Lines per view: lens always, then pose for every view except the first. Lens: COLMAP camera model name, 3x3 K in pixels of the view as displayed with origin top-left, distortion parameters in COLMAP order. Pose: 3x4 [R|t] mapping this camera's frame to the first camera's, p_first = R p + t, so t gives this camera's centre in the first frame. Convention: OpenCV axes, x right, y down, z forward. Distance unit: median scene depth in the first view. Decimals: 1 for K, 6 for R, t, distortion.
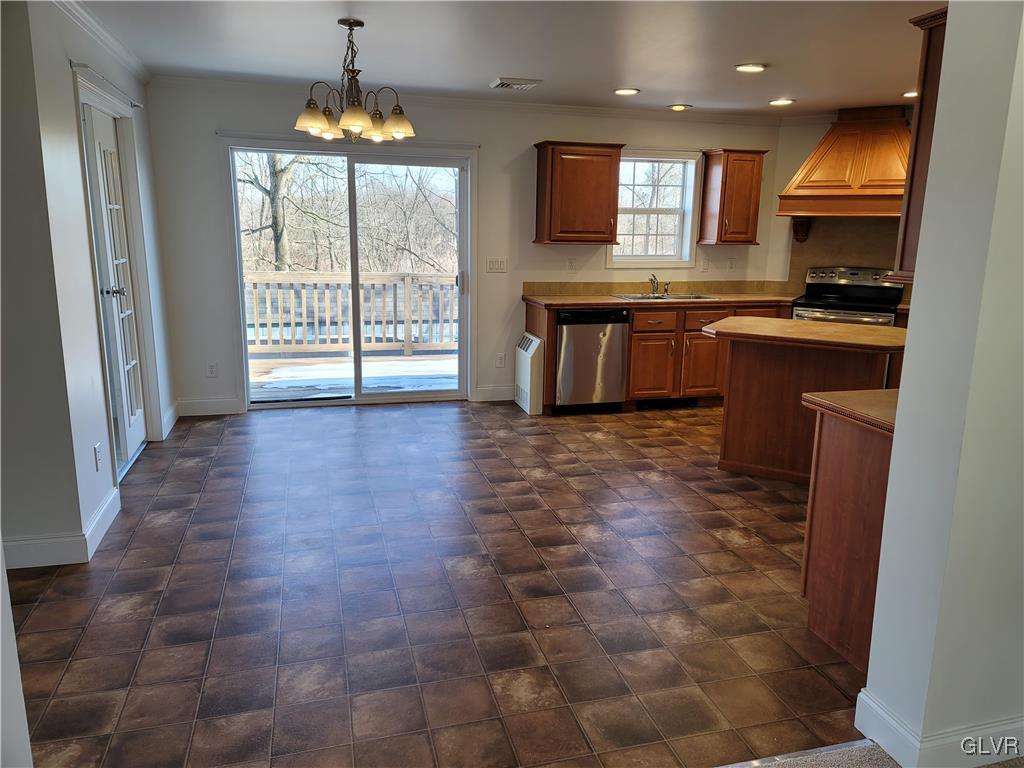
lens RADIAL K [[744.7, 0, 519.4], [0, 744.7, 382.3], [0, 0, 1]] dist [0.067381, -0.041195]
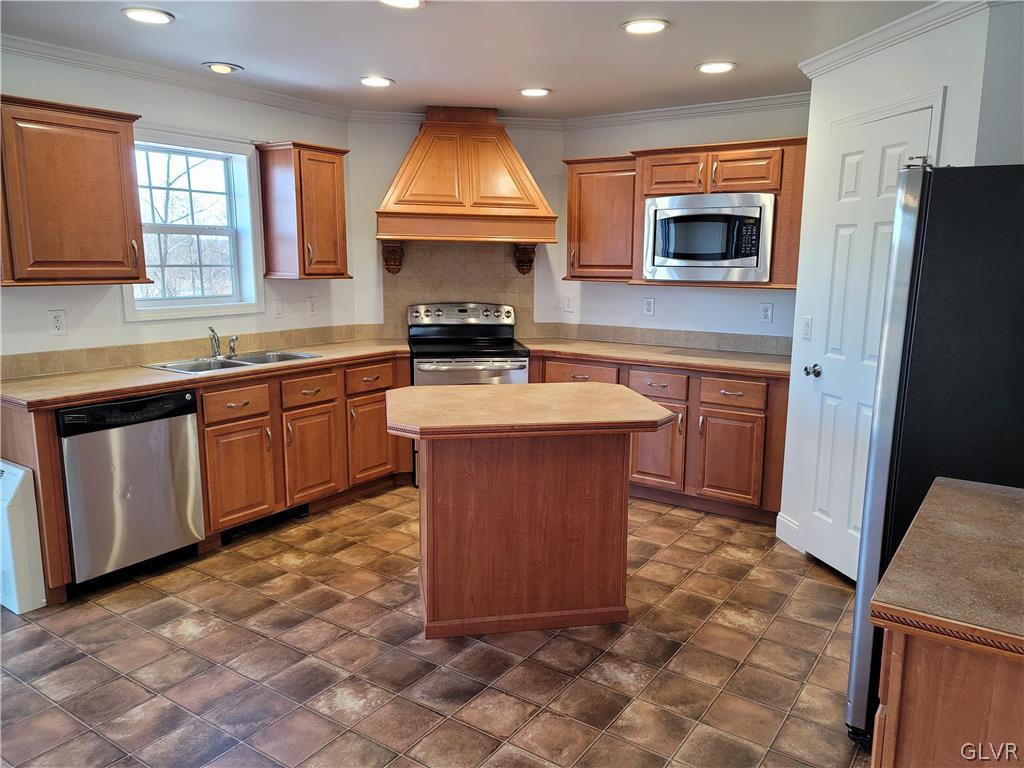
lens RADIAL K [[744.7, 0, 525.4], [0, 744.7, 387.8], [0, 0, 1]] dist [0.067381, -0.041195]
pose [[0.760513, -0.124831, 0.637210, -0.035741], [0.140676, 0.989715, 0.025991, -0.075291], [-0.633900, 0.069874, 0.770252, 0.350714]]
